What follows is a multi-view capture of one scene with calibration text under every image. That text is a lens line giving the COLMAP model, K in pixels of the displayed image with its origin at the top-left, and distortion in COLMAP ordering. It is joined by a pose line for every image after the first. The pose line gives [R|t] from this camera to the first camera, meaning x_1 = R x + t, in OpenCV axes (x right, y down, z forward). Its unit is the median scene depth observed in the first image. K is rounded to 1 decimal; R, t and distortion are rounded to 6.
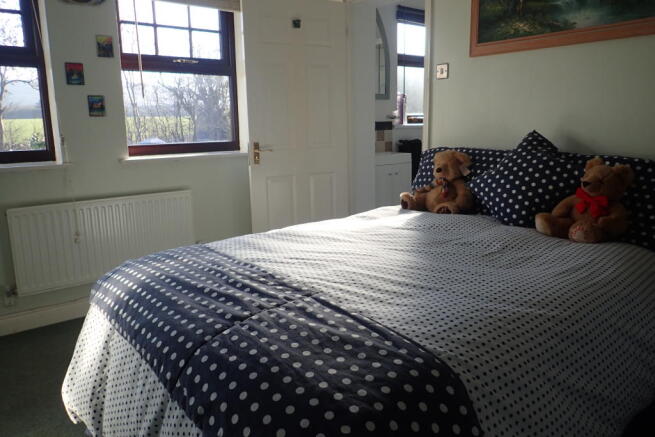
lens RADIAL K [[488.0, 0, 327.4], [0, 488.0, 217.0], [0, 0, 1]] dist [-0.007212, -0.005541]
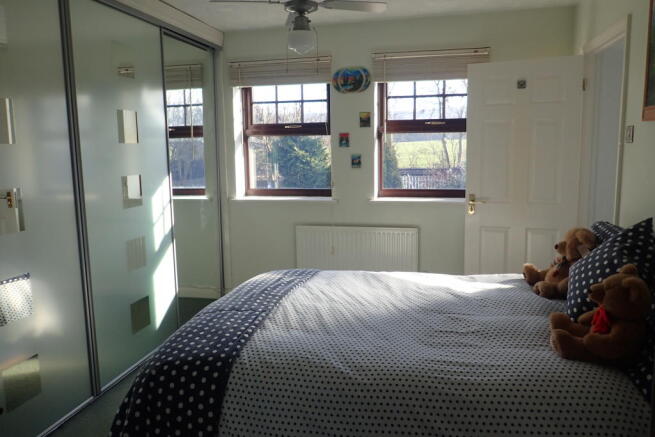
lens RADIAL K [[488.0, 0, 325.0], [0, 488.0, 217.6], [0, 0, 1]] dist [-0.007212, -0.005541]
pose [[0.618241, 0.120500, -0.776697, 0.594970], [-0.144900, 0.988714, 0.038054, -0.107759], [0.772517, 0.089017, 0.628724, 0.052392]]
